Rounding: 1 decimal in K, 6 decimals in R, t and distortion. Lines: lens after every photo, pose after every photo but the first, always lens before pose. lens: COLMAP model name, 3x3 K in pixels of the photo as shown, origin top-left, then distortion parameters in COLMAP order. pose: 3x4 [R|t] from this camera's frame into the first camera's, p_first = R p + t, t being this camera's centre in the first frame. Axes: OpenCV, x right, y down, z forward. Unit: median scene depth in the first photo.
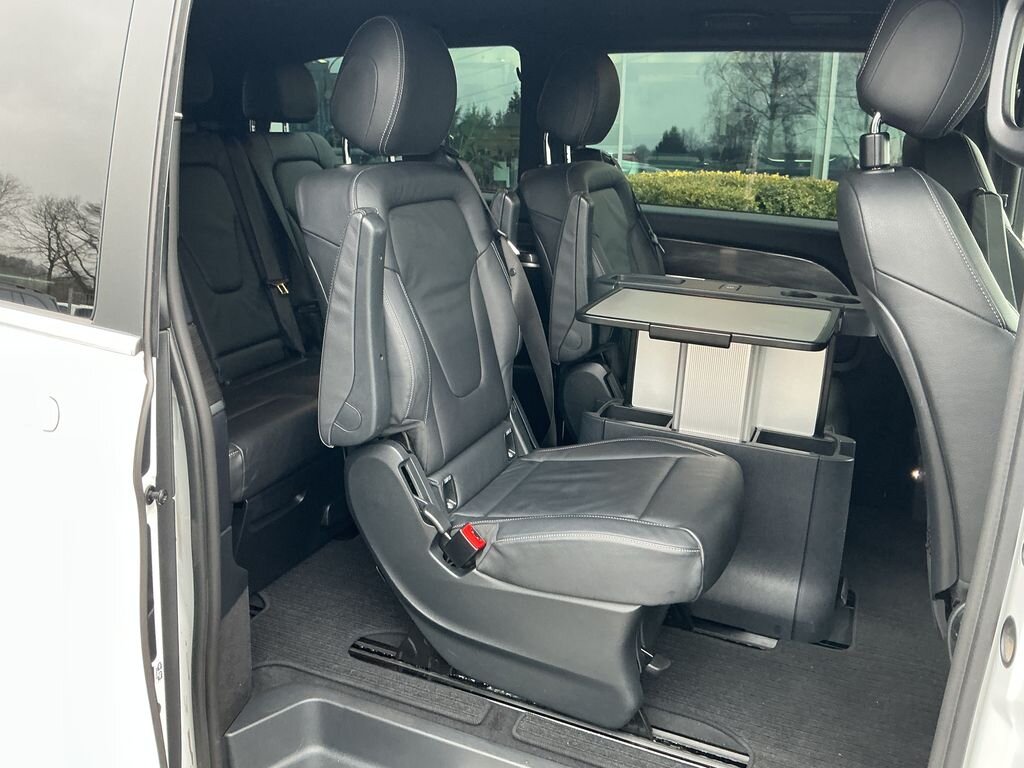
lens RADIAL K [[841.0, 0, 507.1], [0, 841.0, 380.9], [0, 0, 1]] dist [0.057905, -0.104997]
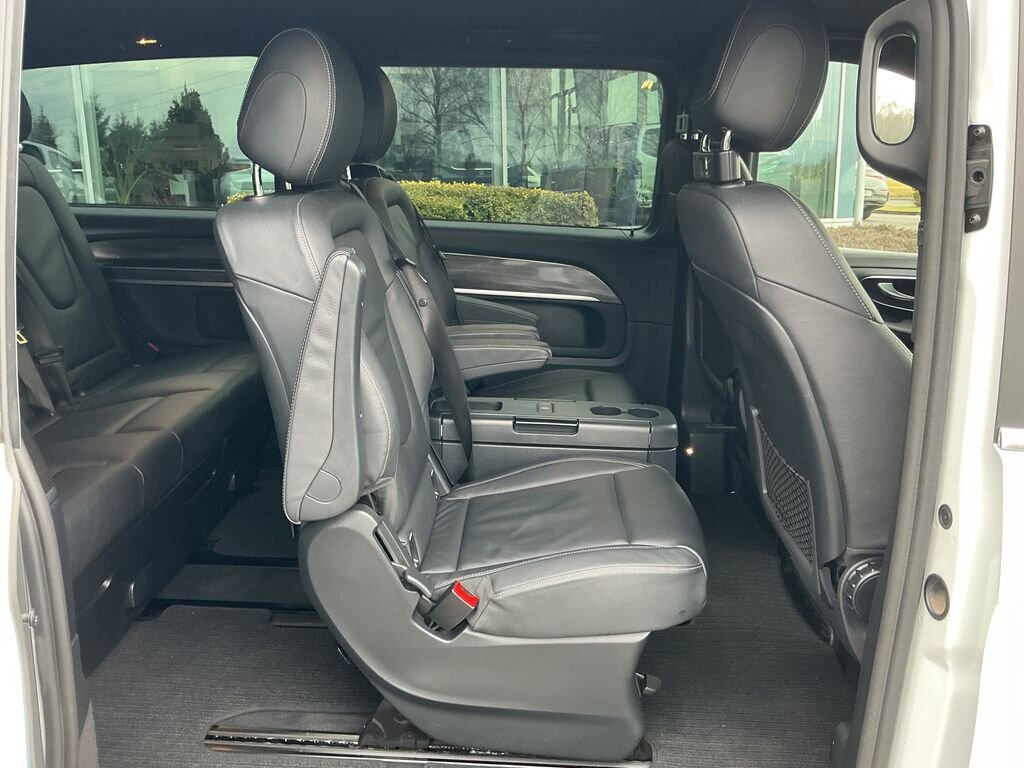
lens RADIAL K [[841.0, 0, 512.0], [0, 841.0, 377.8], [0, 0, 1]] dist [0.057905, -0.104997]
pose [[0.934317, -0.105750, 0.340394, -0.265027], [0.110895, 0.993823, 0.004362, -0.045903], [-0.338753, 0.033672, 0.940273, 0.102610]]
